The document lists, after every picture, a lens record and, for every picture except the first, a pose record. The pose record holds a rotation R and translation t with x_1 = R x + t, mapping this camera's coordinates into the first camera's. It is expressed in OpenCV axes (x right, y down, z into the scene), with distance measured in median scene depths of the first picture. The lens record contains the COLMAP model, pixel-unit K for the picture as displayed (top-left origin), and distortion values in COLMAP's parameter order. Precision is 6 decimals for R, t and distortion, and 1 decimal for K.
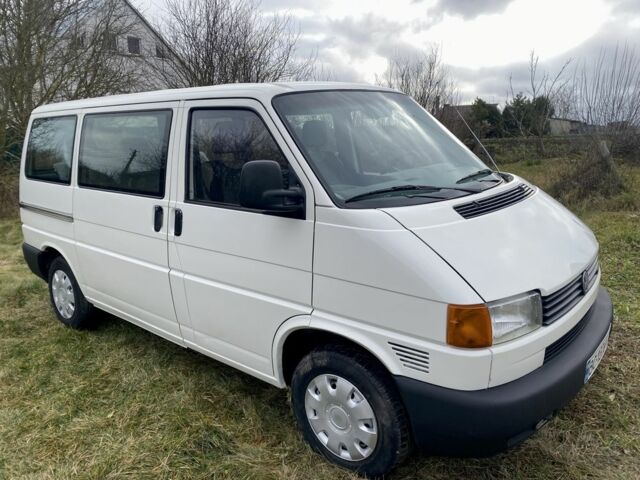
lens RADIAL K [[487.4, 0, 322.6], [0, 487.4, 239.9], [0, 0, 1]] dist [0.044442, -0.050560]
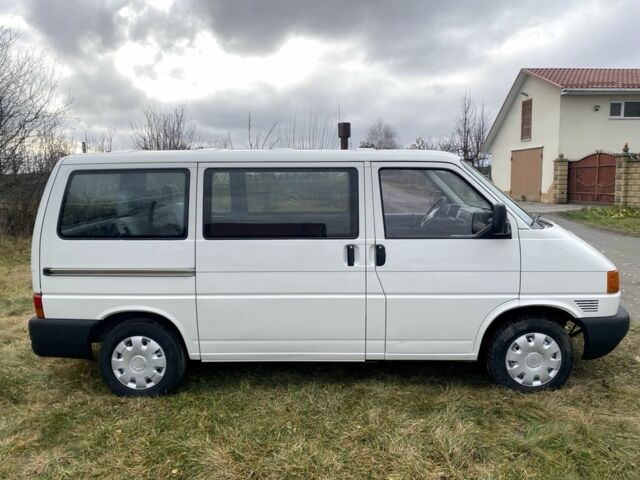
lens RADIAL K [[487.4, 0, 325.6], [0, 487.4, 238.1], [0, 0, 1]] dist [0.044442, -0.050560]
pose [[0.781082, -0.073386, 0.620101, -1.308881], [0.134453, 0.989542, -0.052250, -0.035600], [-0.609781, 0.124186, 0.782780, 0.095062]]
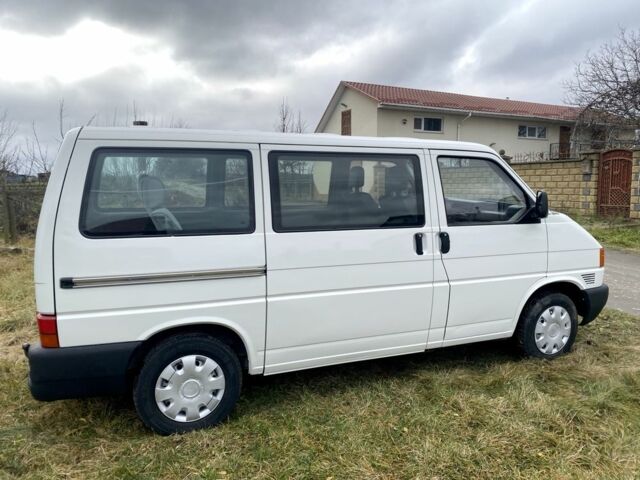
lens RADIAL K [[487.4, 0, 318.4], [0, 487.4, 238.3], [0, 0, 1]] dist [0.044442, -0.050560]
pose [[0.465934, -0.090300, 0.880200, -1.729134], [0.183193, 0.983069, 0.003880, -0.123022], [-0.865648, 0.159439, 0.474588, 0.744605]]
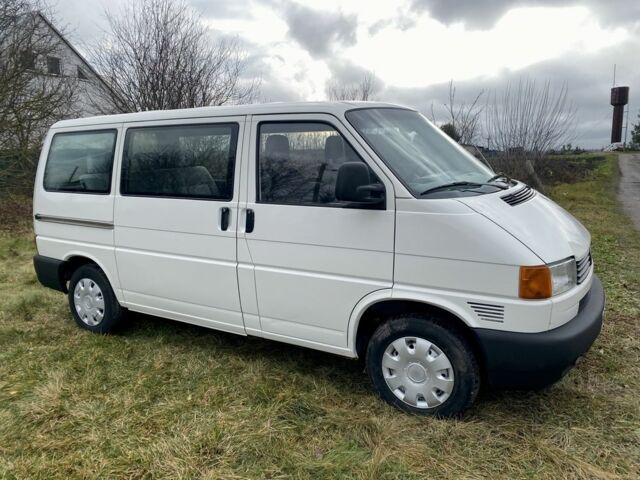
lens RADIAL K [[487.4, 0, 322.2], [0, 487.4, 236.4], [0, 0, 1]] dist [0.044442, -0.050560]
pose [[0.986554, -0.025248, 0.161475, -0.342747], [0.034134, 0.998038, -0.052493, 0.072750], [-0.159832, 0.057299, 0.985480, -0.157495]]
